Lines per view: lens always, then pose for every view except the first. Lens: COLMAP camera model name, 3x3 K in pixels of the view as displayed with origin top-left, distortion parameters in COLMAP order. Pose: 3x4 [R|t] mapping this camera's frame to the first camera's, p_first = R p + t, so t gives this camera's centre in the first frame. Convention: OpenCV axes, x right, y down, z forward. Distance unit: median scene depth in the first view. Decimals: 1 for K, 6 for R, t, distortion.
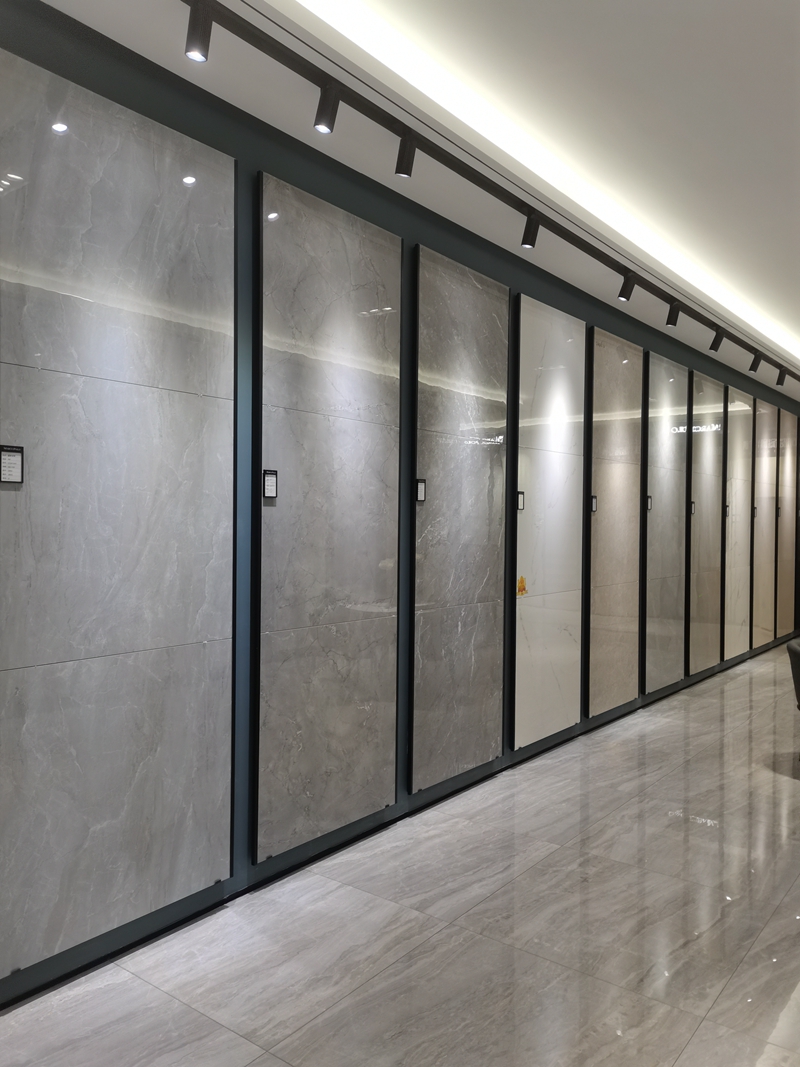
lens RADIAL K [[805.4, 0, 393.1], [0, 805.4, 532.4], [0, 0, 1]] dist [0.057127, -0.033776]
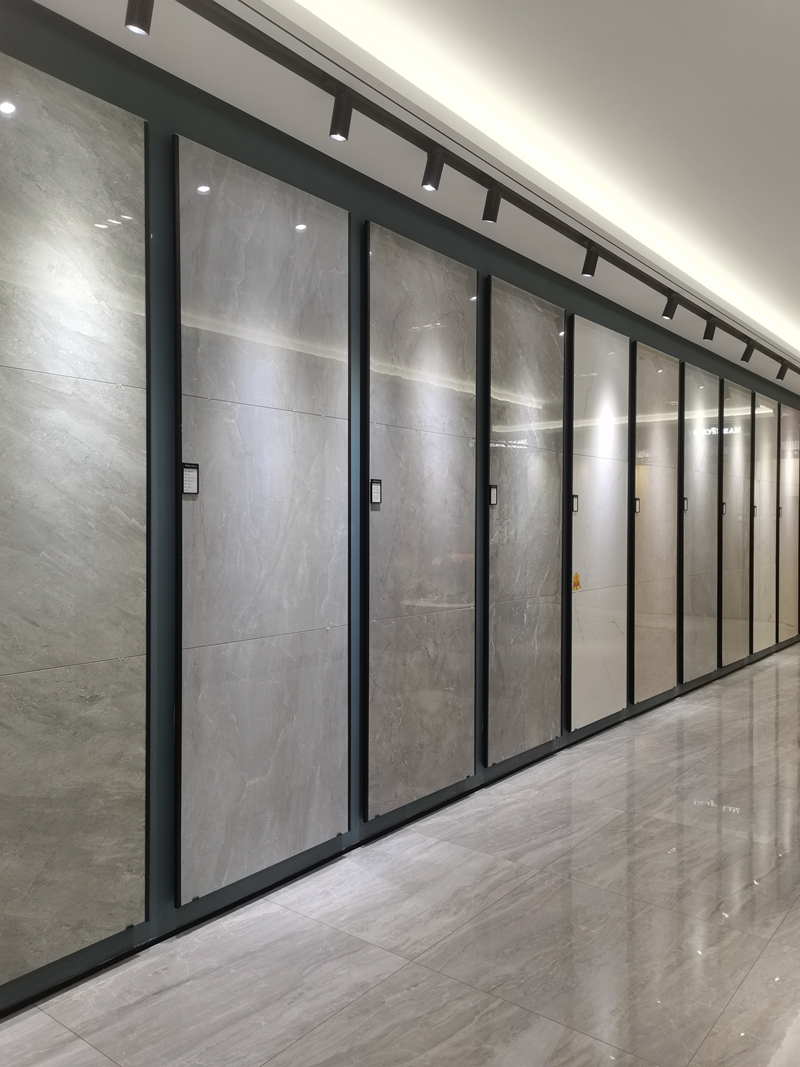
lens RADIAL K [[805.4, 0, 396.0], [0, 805.4, 533.4], [0, 0, 1]] dist [0.057127, -0.033776]
pose [[0.999932, -0.007579, -0.008863, -0.112160], [0.007568, 0.999971, -0.001190, 0.001366], [0.008872, 0.001123, 0.999960, -0.144764]]
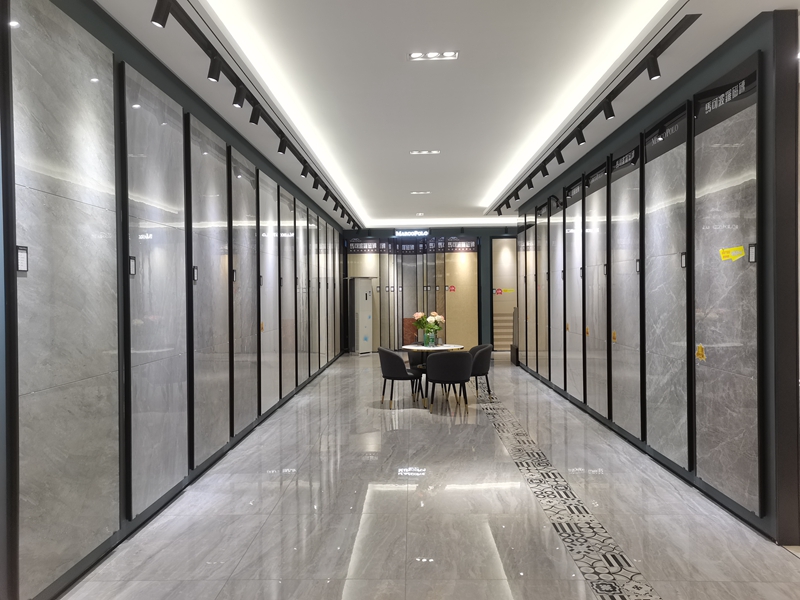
lens RADIAL K [[603.9, 0, 396.7], [0, 603.9, 300.2], [0, 0, 1]] dist [0.057127, -0.033776]
pose [[0.803982, -0.025014, 0.594127, -0.619281], [0.026556, 0.999628, 0.006150, 0.008222], [-0.594060, 0.010833, 0.804347, -0.447605]]
